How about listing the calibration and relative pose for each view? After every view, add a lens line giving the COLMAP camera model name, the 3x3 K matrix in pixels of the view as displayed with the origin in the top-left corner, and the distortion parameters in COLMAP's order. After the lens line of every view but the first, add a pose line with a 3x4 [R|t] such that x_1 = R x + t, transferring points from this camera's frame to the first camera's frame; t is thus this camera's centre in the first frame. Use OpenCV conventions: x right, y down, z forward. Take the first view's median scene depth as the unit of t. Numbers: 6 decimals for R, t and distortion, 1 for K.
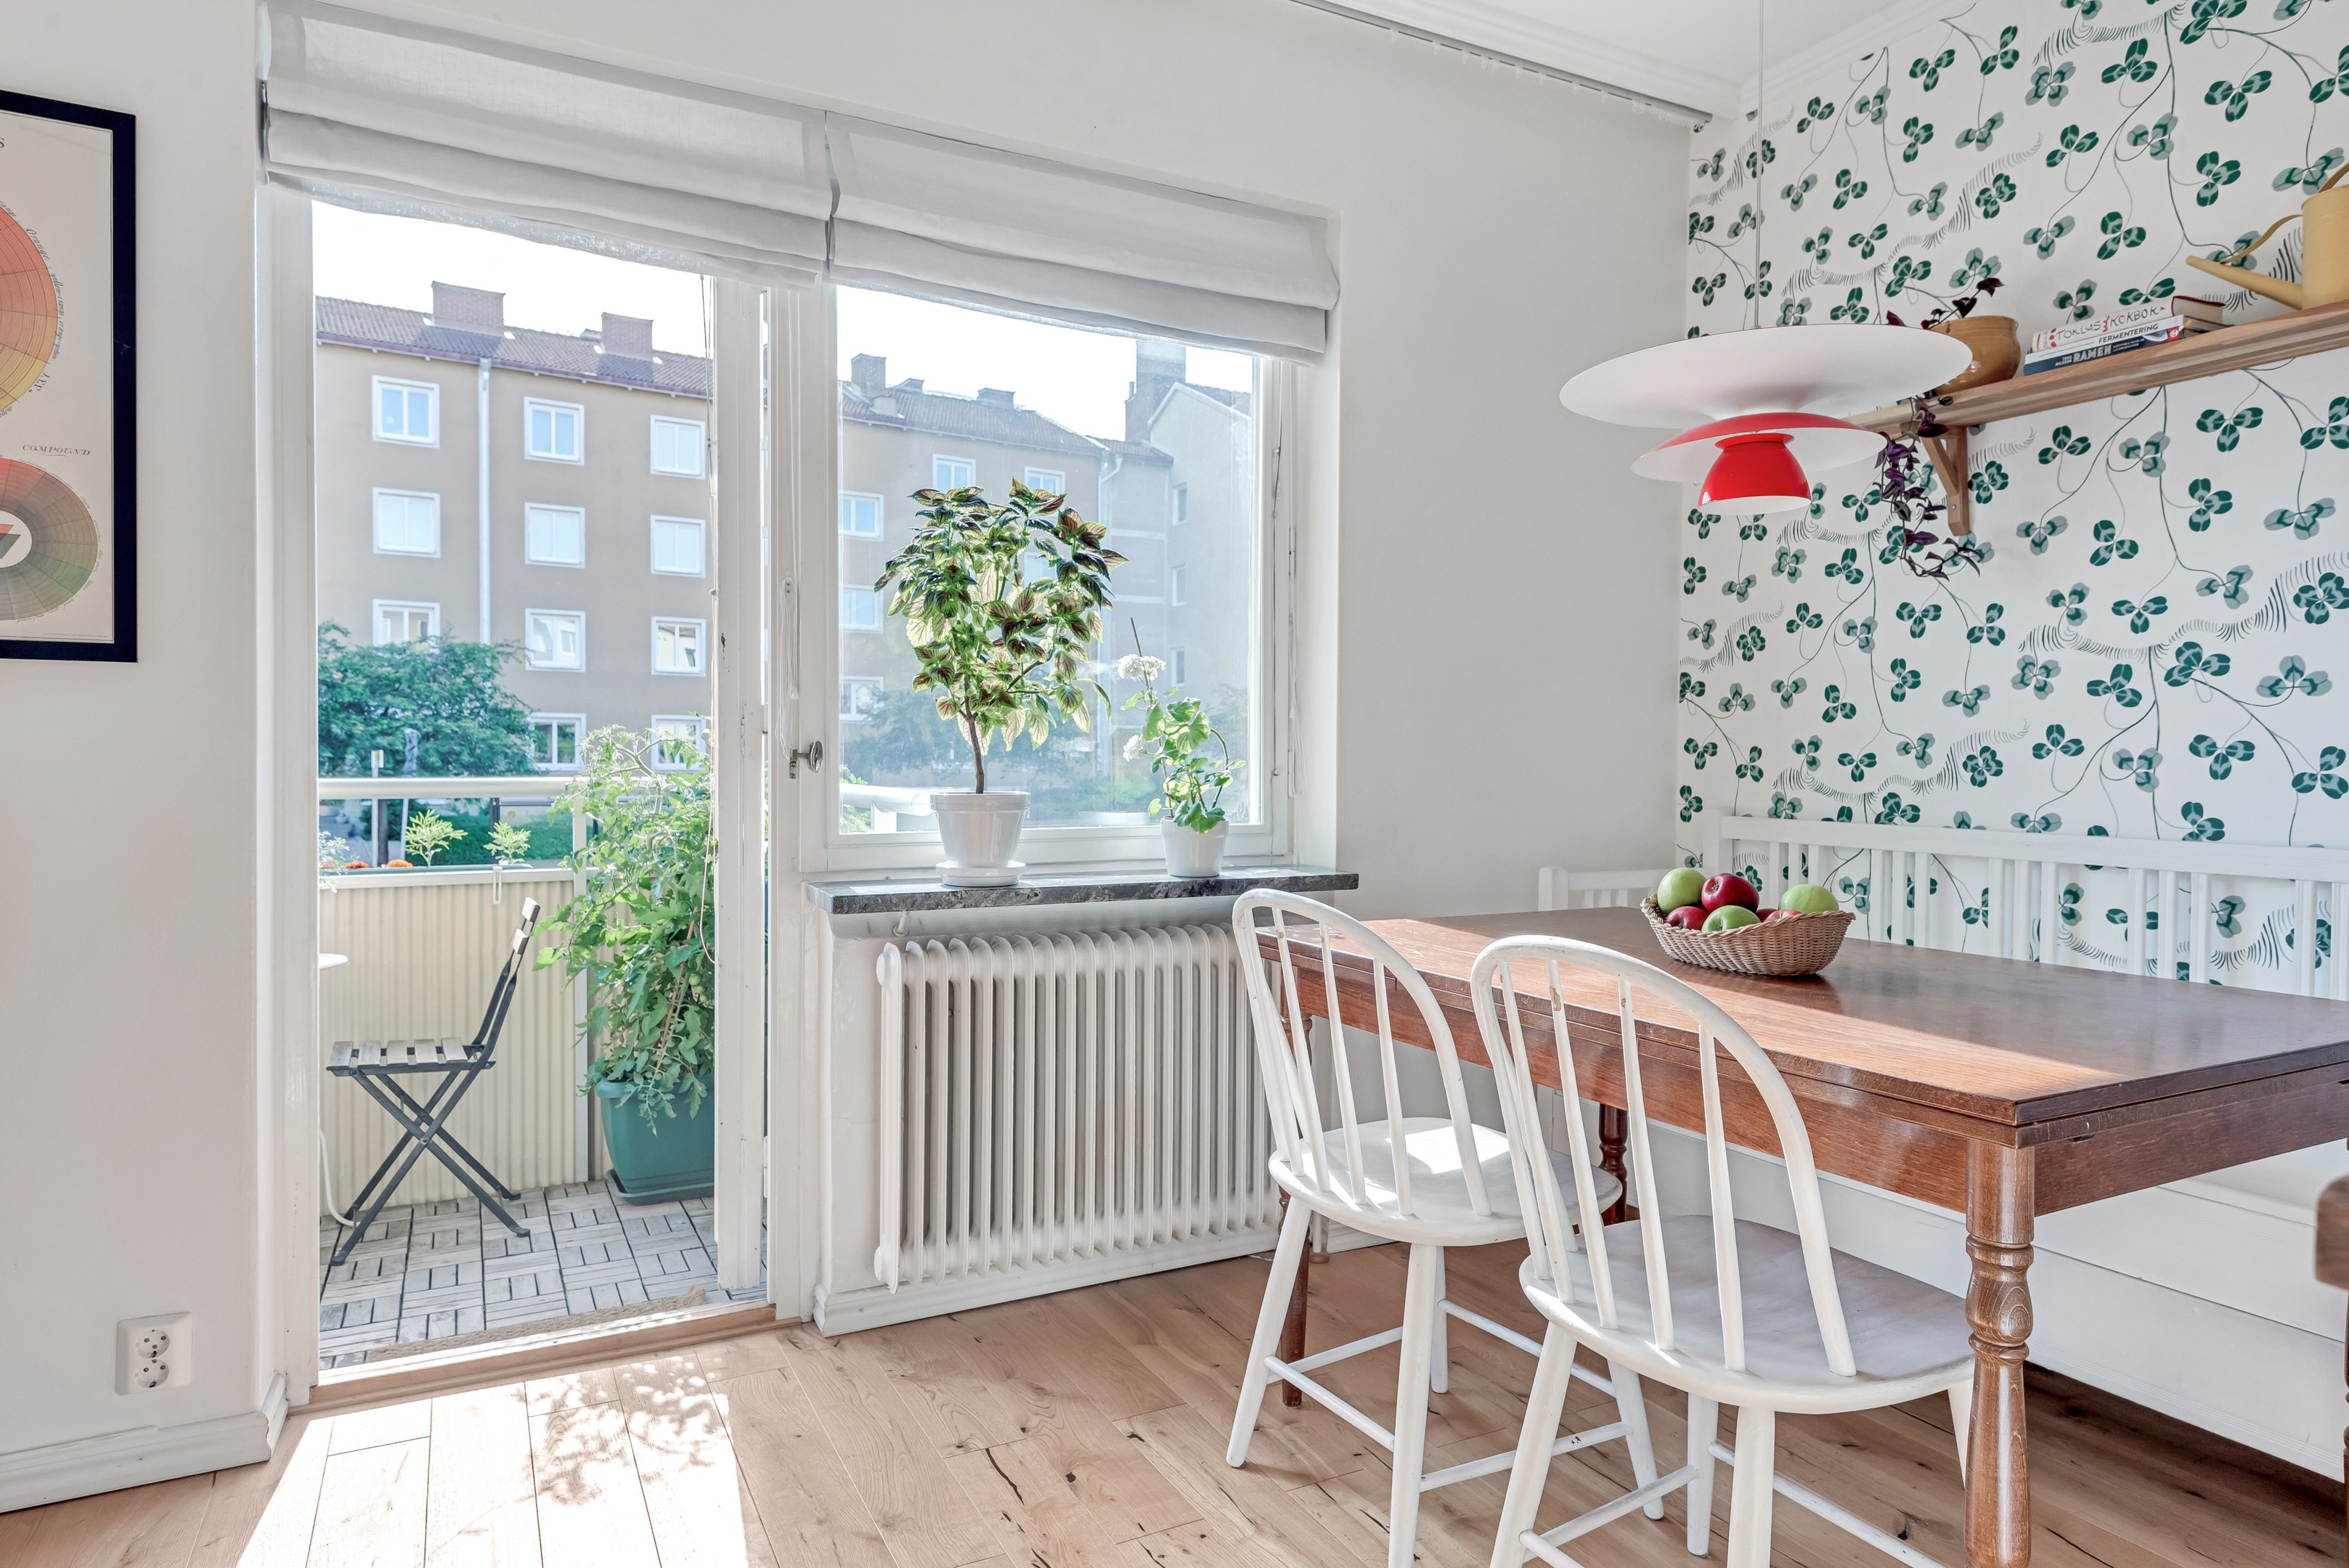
lens RADIAL K [[1381.2, 0, 1181.3], [0, 1381.2, 776.2], [0, 0, 1]] dist [0.022722, -0.018283]
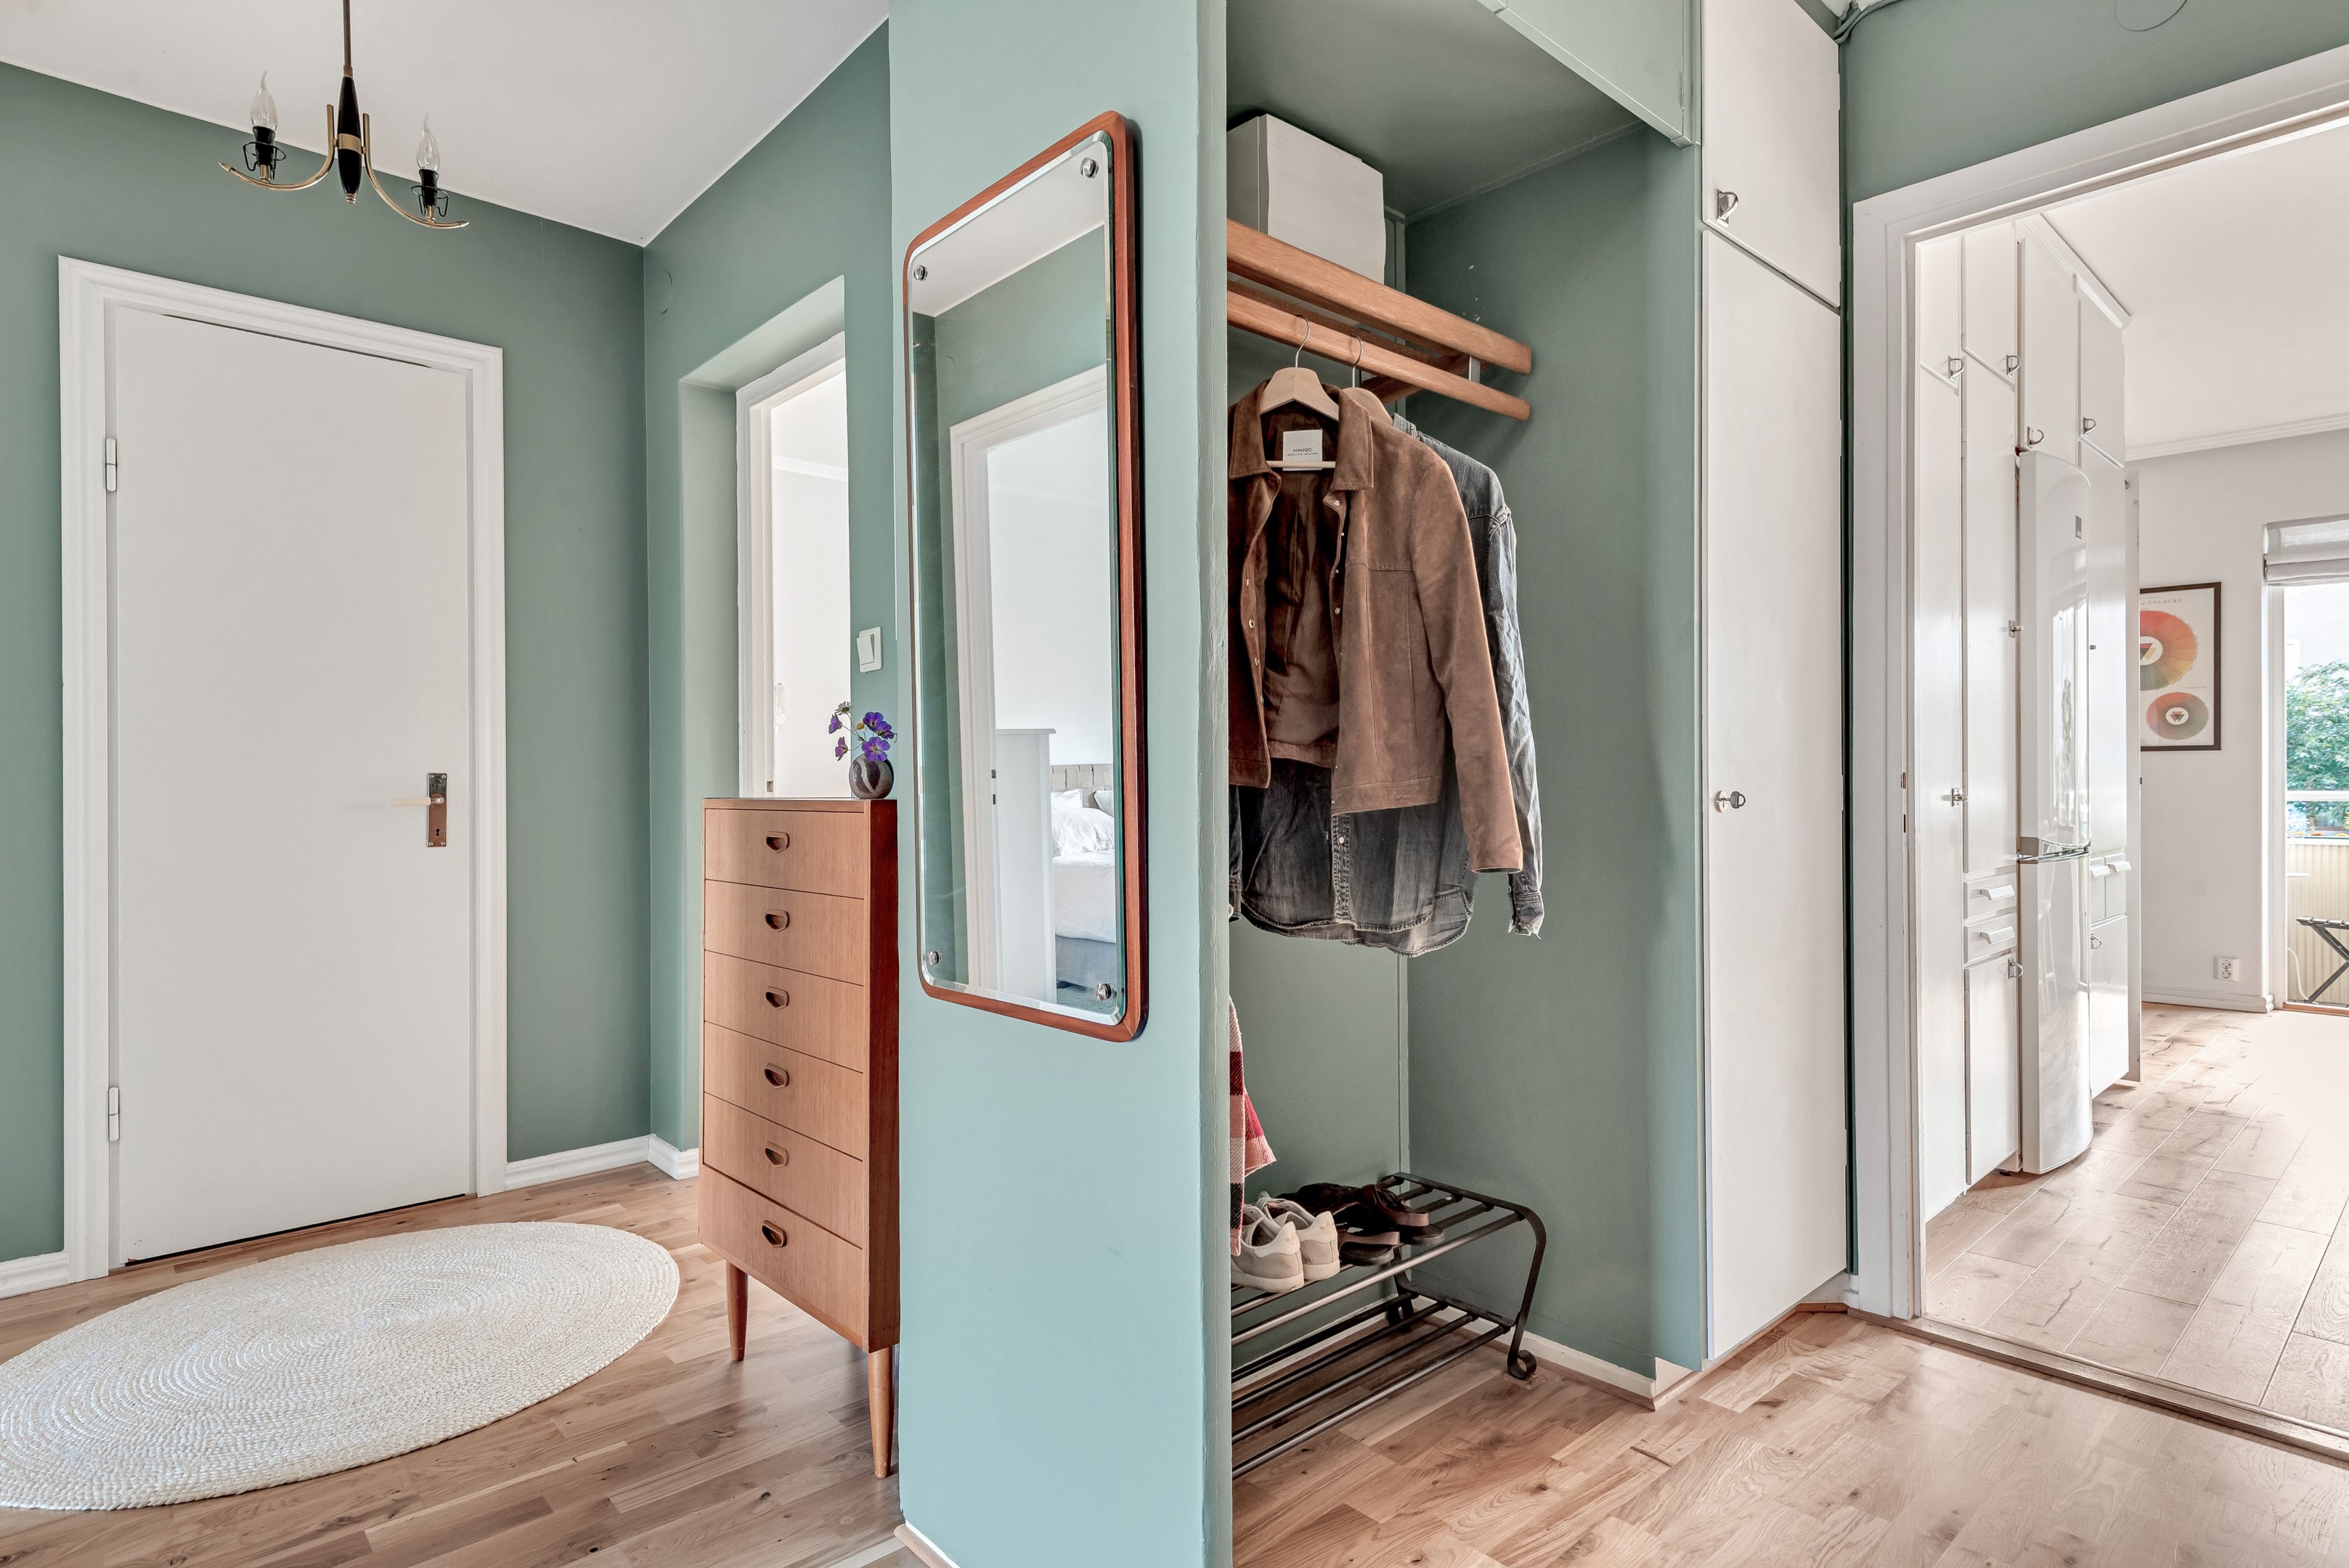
lens RADIAL K [[1160.8, 0, 1188.1], [0, 1160.8, 758.0], [0, 0, 1]] dist [0.020847, -0.017561]
pose [[0.236496, -0.013296, -0.971542, 0.950035], [-0.020502, 0.999615, -0.018671, 0.025107], [0.971416, 0.024334, 0.236132, -1.424103]]
